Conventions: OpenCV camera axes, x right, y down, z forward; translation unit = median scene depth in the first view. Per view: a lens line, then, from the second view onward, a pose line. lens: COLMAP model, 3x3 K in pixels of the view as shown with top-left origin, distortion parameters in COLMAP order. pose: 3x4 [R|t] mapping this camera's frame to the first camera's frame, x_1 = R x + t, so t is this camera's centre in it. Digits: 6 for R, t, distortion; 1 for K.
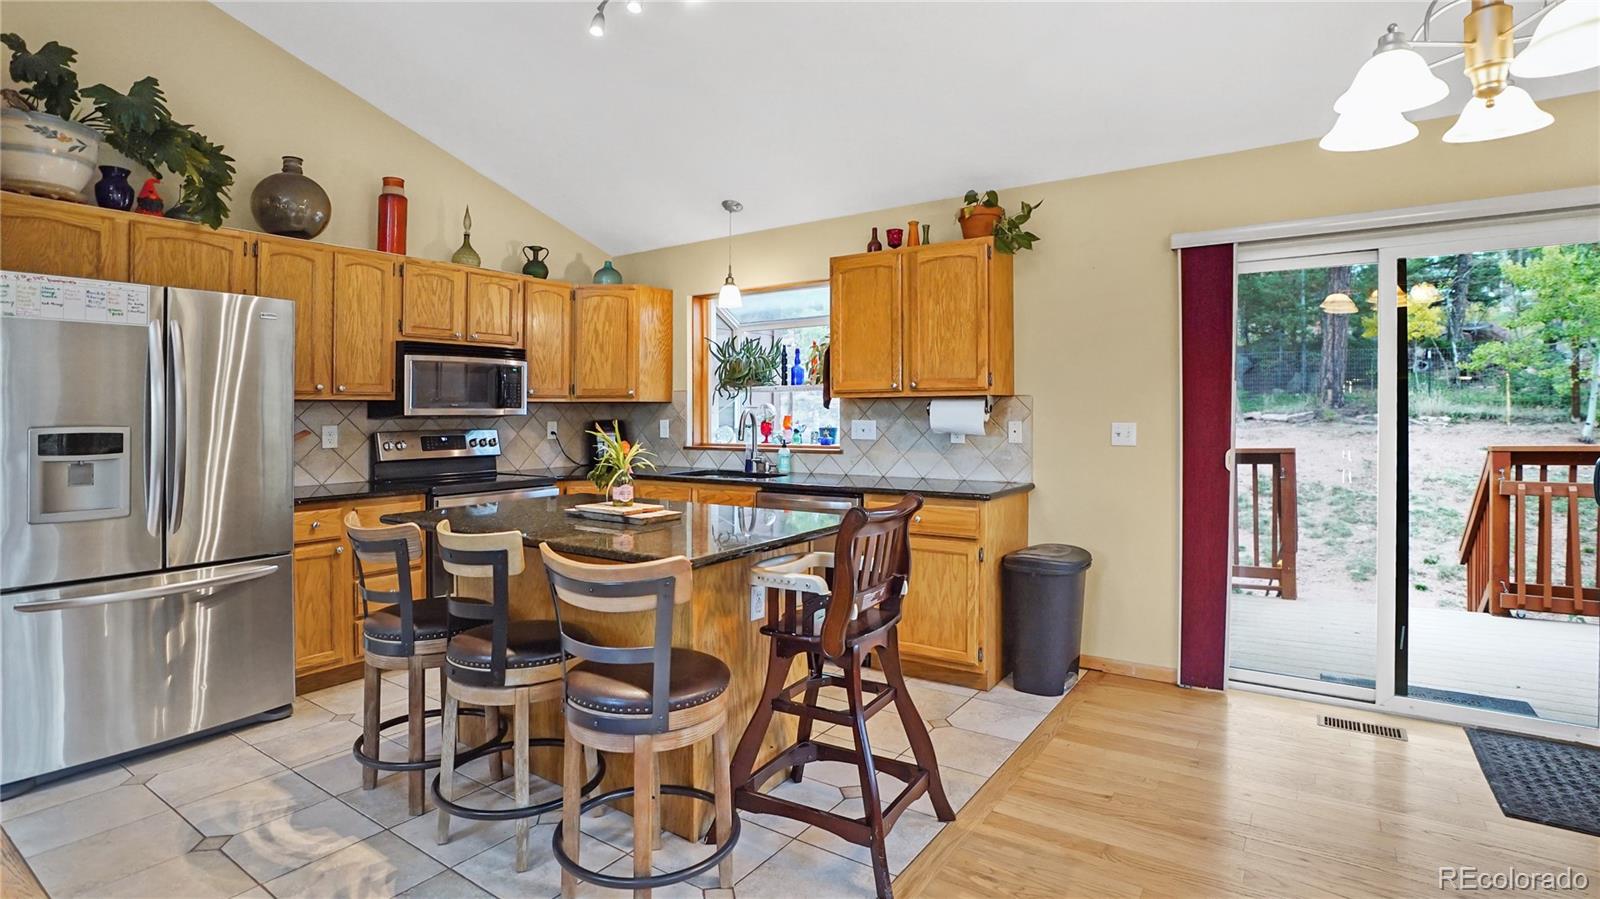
lens RADIAL K [[754.9, 0, 795.0], [0, 754.9, 435.7], [0, 0, 1]] dist [-0.063337, 0.026805]
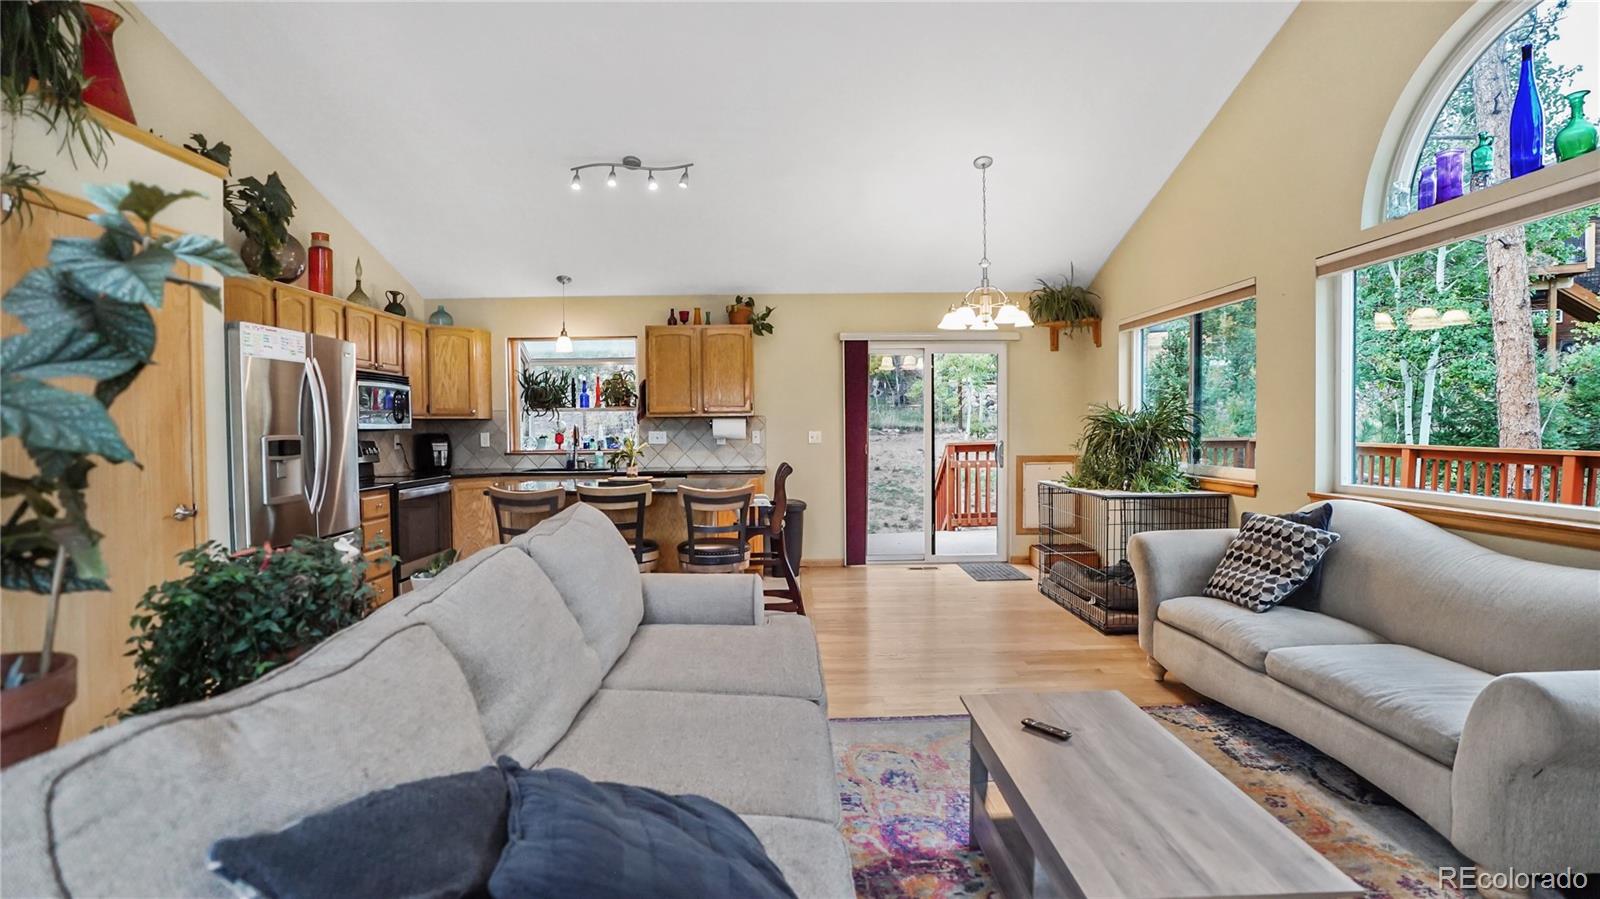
lens RADIAL K [[754.9, 0, 795.0], [0, 754.9, 435.7], [0, 0, 1]] dist [-0.063337, 0.026805]
pose [[0.805519, -0.009424, 0.592495, -0.573853], [0.023009, 0.999617, -0.015383, 0.017590], [-0.592123, 0.026024, 0.805427, -0.381505]]
